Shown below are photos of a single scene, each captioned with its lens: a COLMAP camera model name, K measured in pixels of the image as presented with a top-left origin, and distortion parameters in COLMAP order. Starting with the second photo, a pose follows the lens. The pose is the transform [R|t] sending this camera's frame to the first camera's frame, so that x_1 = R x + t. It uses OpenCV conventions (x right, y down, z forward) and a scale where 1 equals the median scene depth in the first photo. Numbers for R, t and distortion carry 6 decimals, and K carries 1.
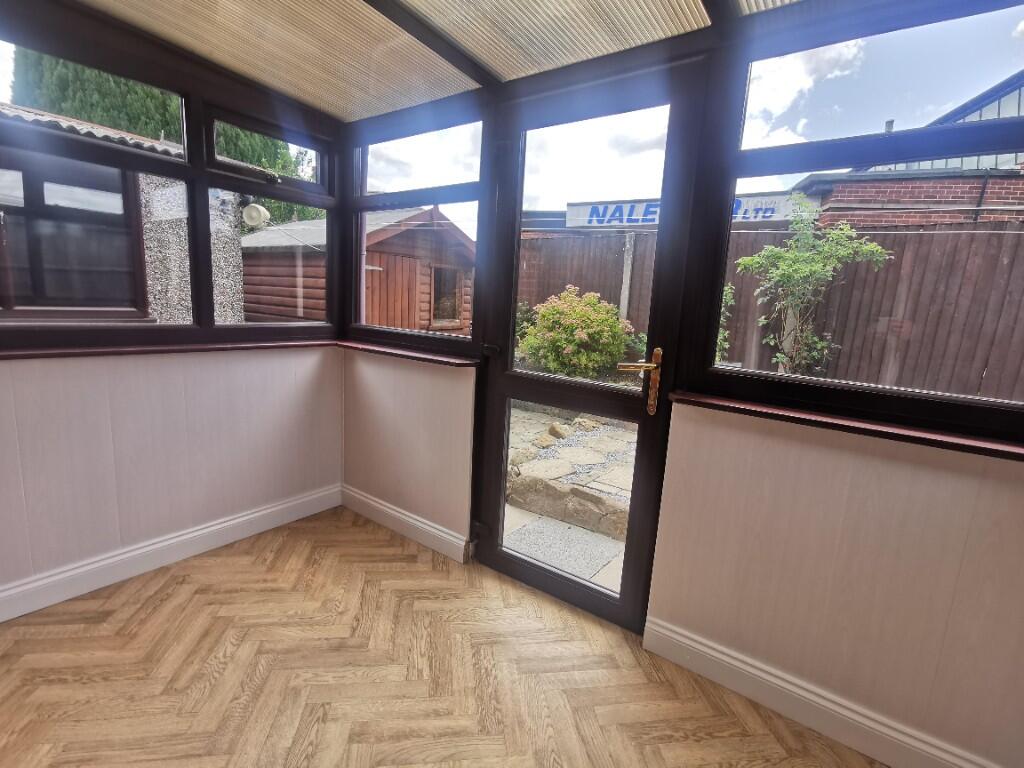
lens RADIAL K [[473.7, 0, 512.0], [0, 473.7, 384.0], [0, 0, 1]] dist [0.001988, 0.000352]
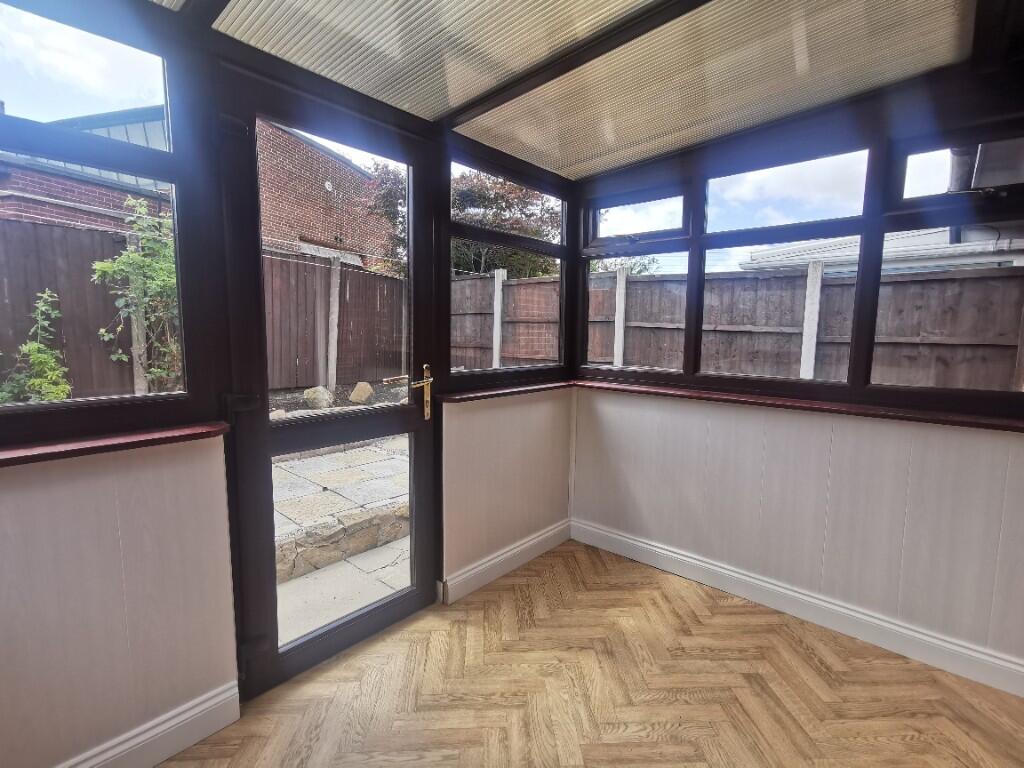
lens RADIAL K [[481.3, 0, 512.2], [0, 481.3, 389.9], [0, 0, 1]] dist [-0.002306, -0.000190]
pose [[0.096275, -0.171768, 0.980422, -0.903019], [0.167308, 0.973775, 0.154175, -0.164639], [-0.981193, 0.149189, 0.122488, 0.650618]]
